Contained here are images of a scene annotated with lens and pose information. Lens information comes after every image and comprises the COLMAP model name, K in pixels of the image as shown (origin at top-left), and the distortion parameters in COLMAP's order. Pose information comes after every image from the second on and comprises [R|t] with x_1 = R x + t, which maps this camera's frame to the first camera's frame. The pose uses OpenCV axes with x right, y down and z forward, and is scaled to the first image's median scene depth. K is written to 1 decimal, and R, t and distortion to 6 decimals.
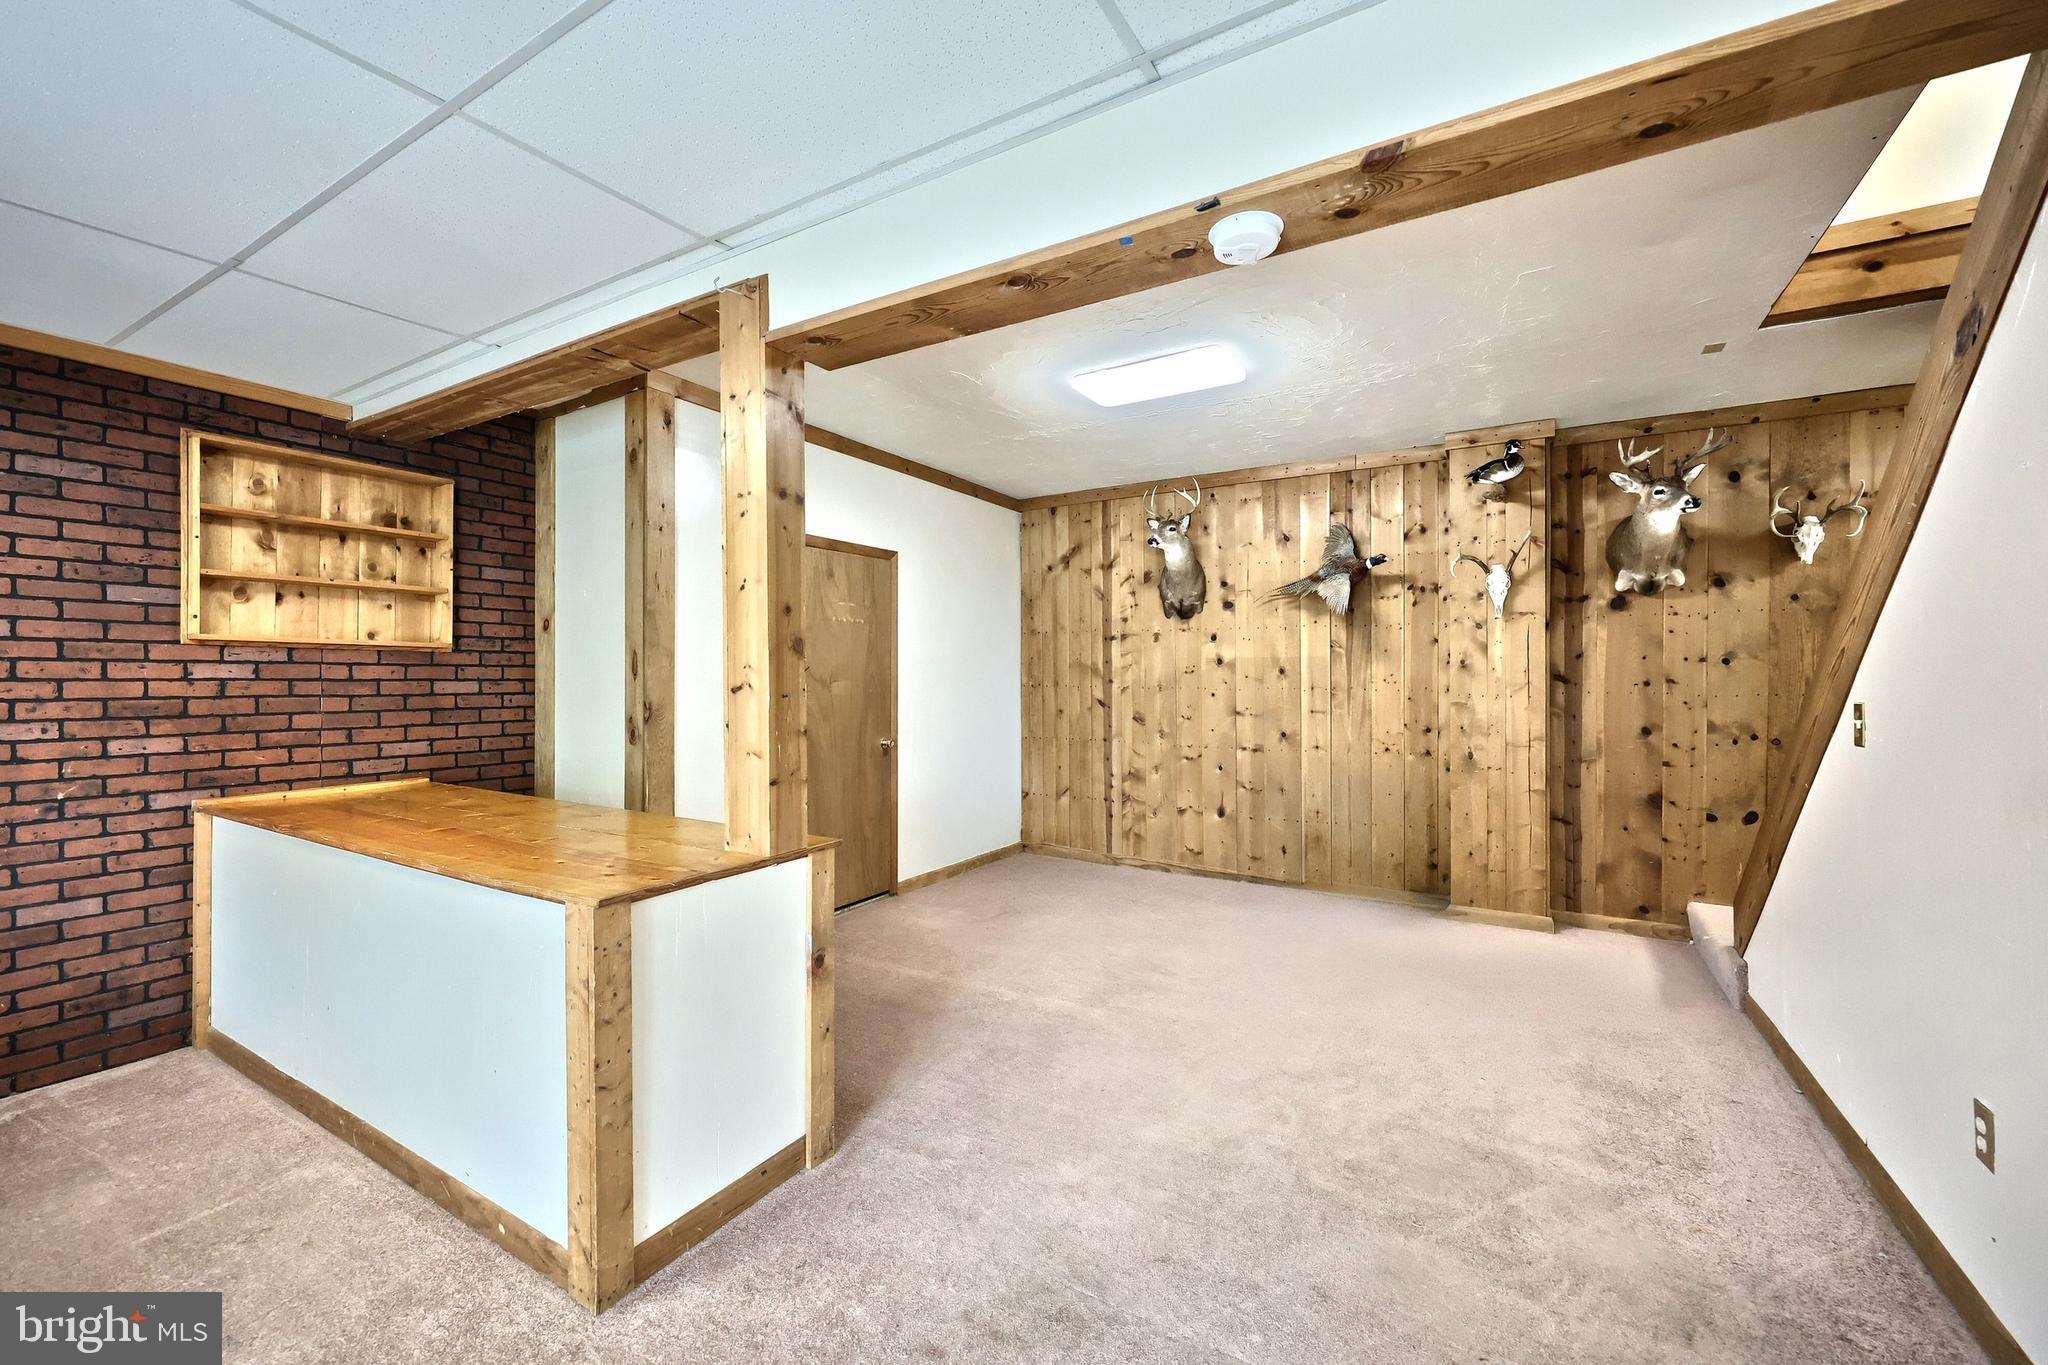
lens RADIAL K [[843.8, 0, 1041.7], [0, 843.8, 676.6], [0, 0, 1]] dist [0.001149, -0.000043]
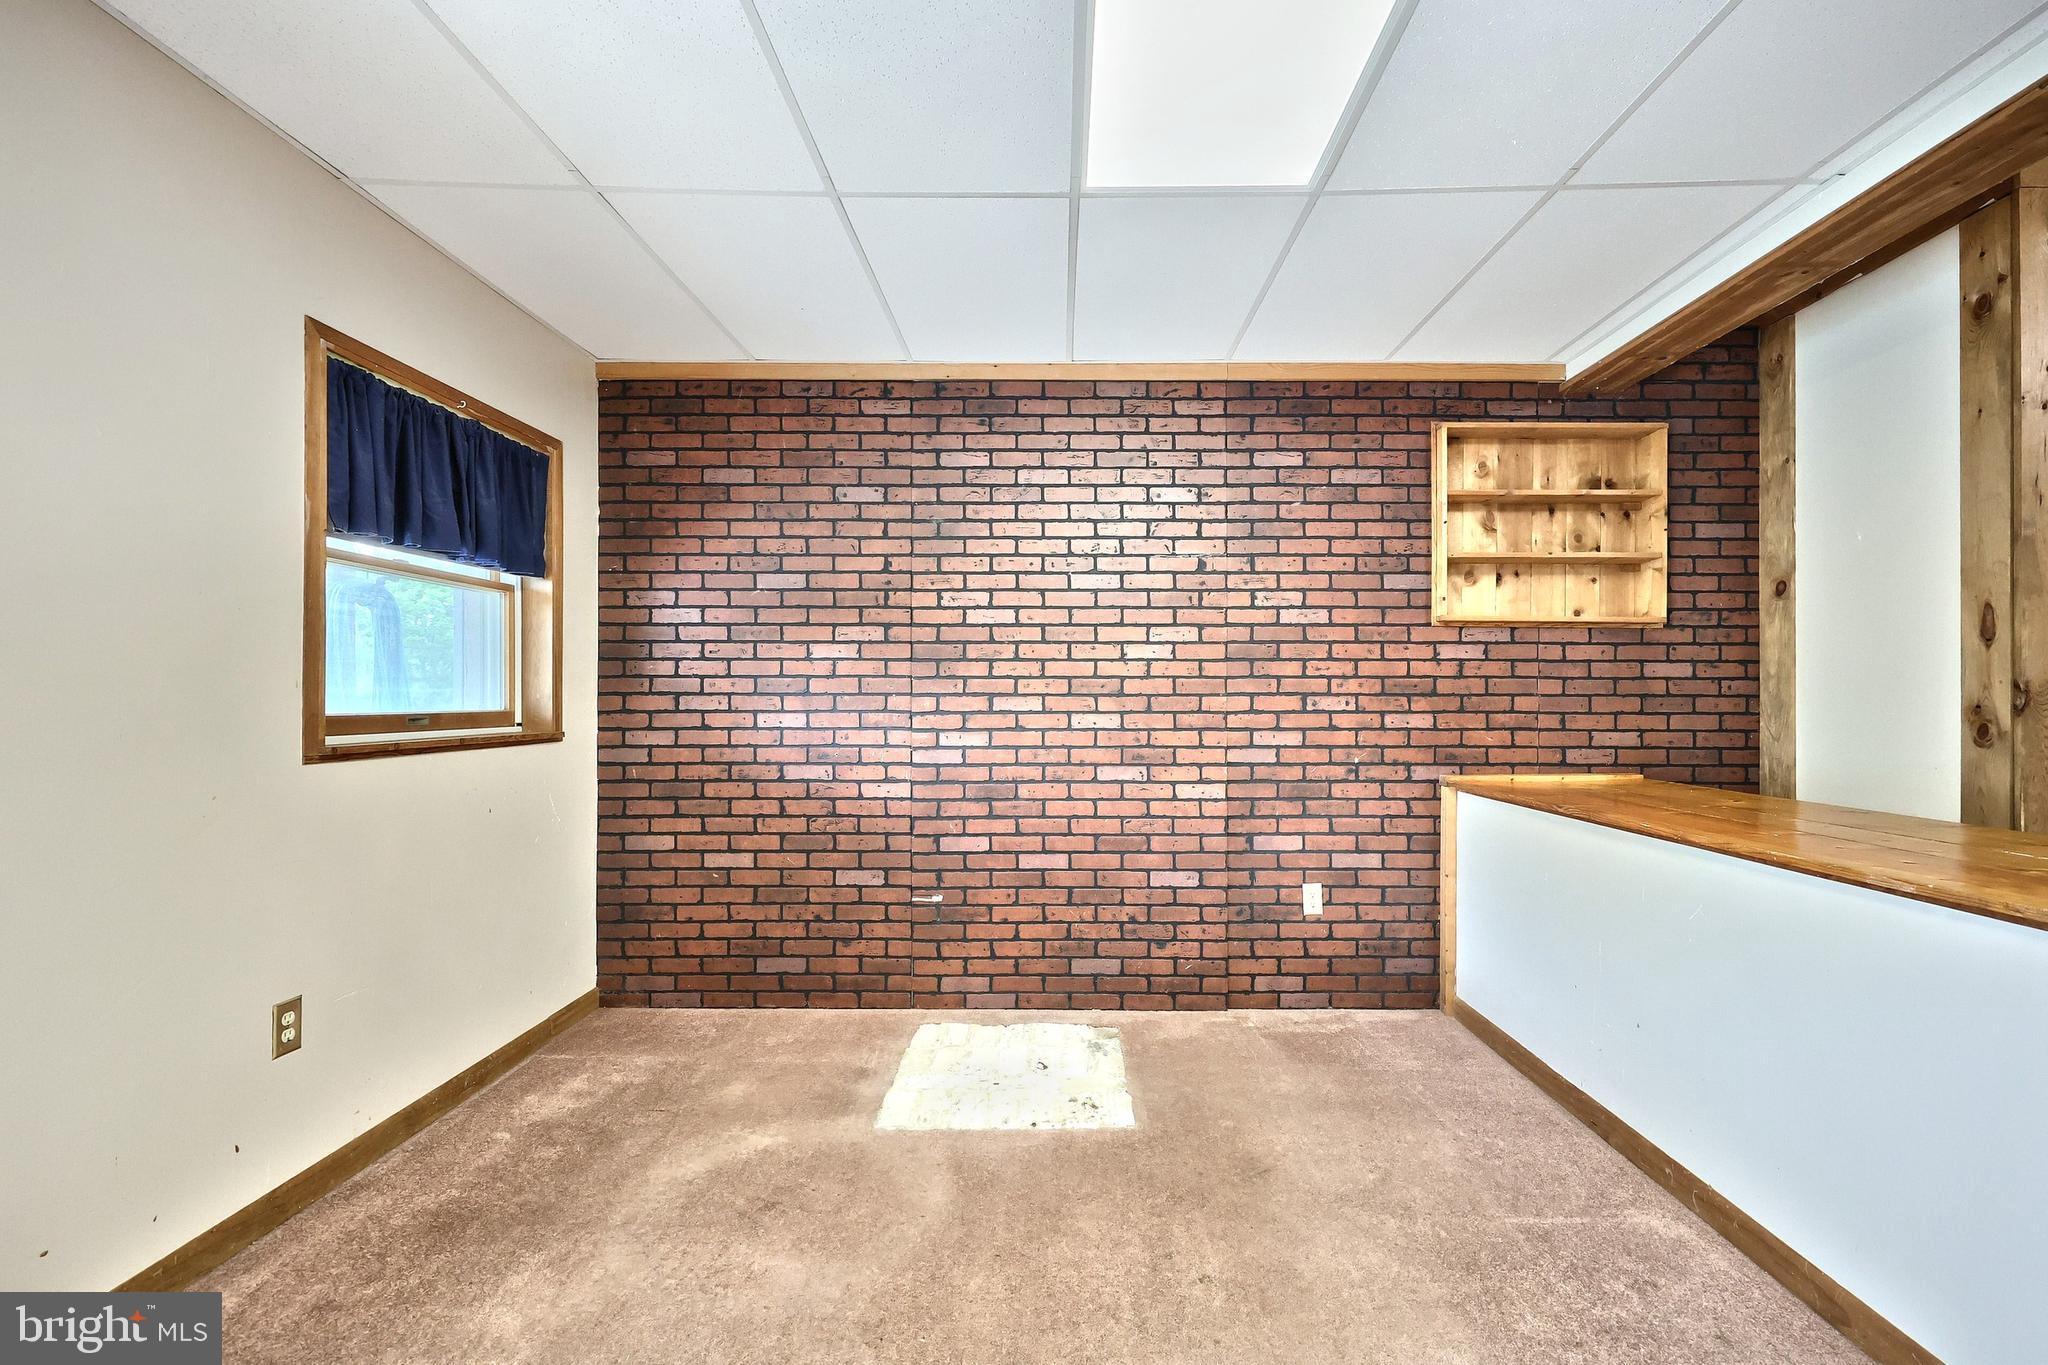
lens RADIAL K [[843.8, 0, 1031.2], [0, 843.8, 696.9], [0, 0, 1]] dist [0.001149, -0.000043]
pose [[0.494340, -0.006086, -0.869247, -0.312267], [-0.000442, 0.999974, -0.007252, 0.052069], [0.869268, 0.003969, 0.494324, 0.036550]]
